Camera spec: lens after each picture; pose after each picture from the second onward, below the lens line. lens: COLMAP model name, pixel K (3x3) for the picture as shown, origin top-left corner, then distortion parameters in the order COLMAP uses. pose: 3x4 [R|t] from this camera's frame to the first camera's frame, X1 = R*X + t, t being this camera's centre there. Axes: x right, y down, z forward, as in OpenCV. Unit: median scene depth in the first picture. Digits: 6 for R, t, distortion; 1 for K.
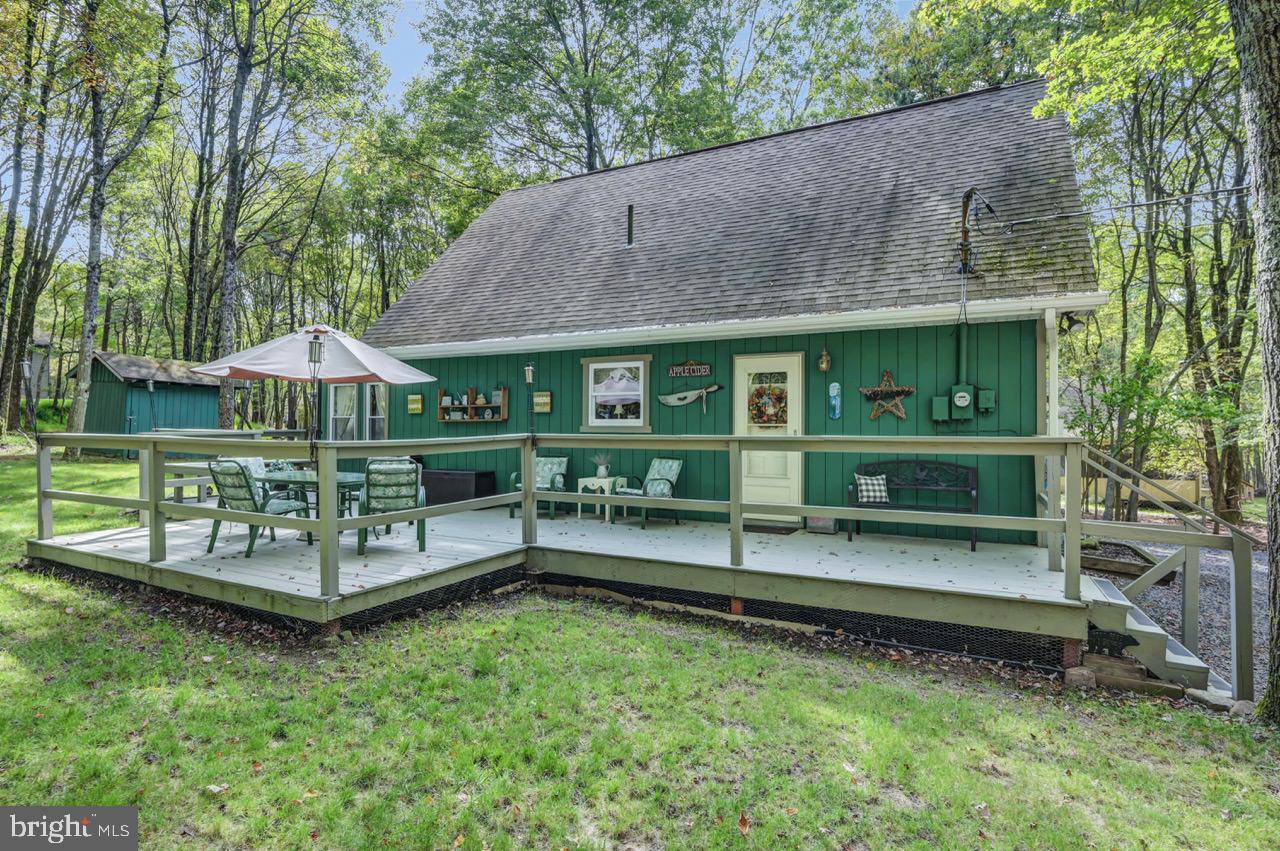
lens RADIAL K [[648.2, 0, 631.6], [0, 648.2, 424.6], [0, 0, 1]] dist [0.001464, 0.000613]
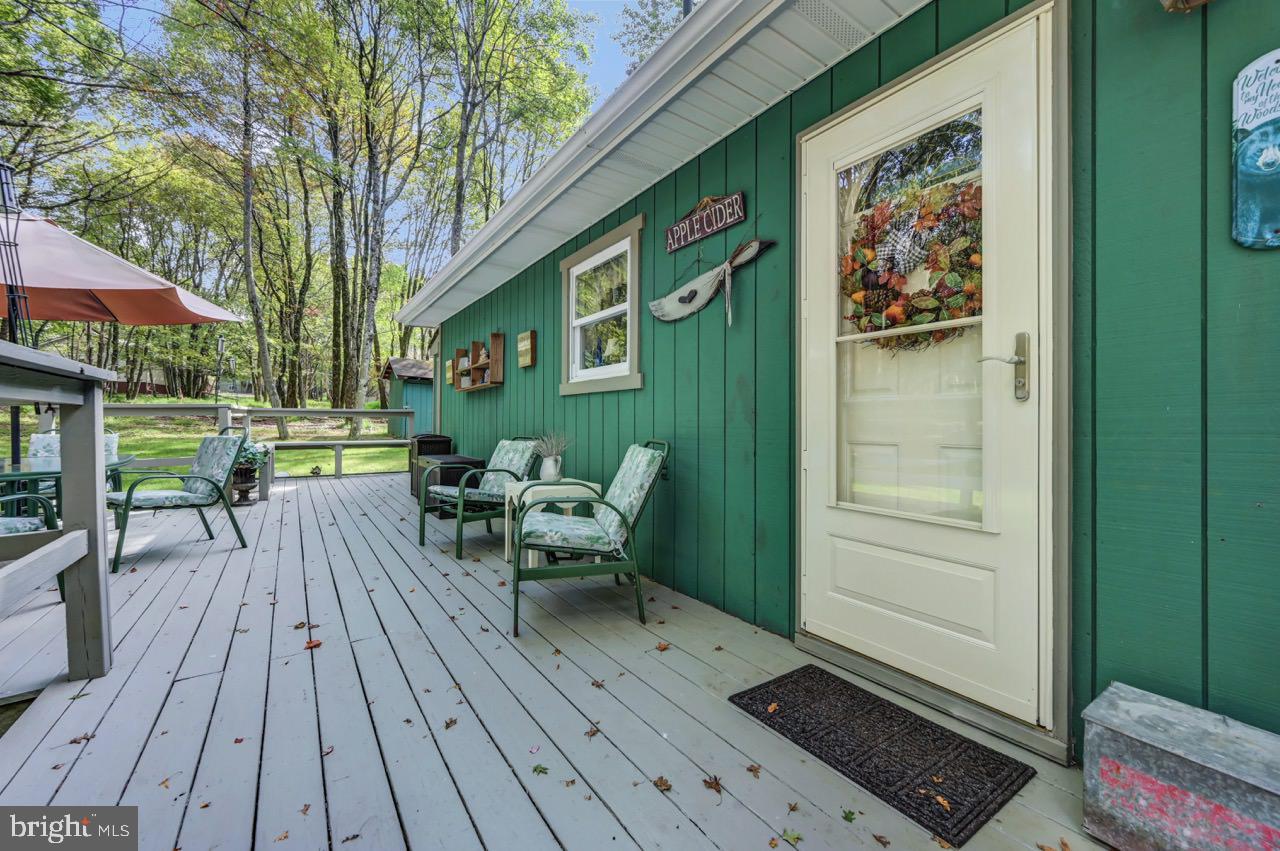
lens RADIAL K [[506.0, 0, 639.8], [0, 506.0, 416.7], [0, 0, 1]] dist [-0.001279, -0.000064]
pose [[0.888445, -0.007664, -0.458919, 0.214014], [0.005652, 0.999967, -0.005756, 0.038783], [0.458948, 0.002520, 0.888459, 0.775588]]
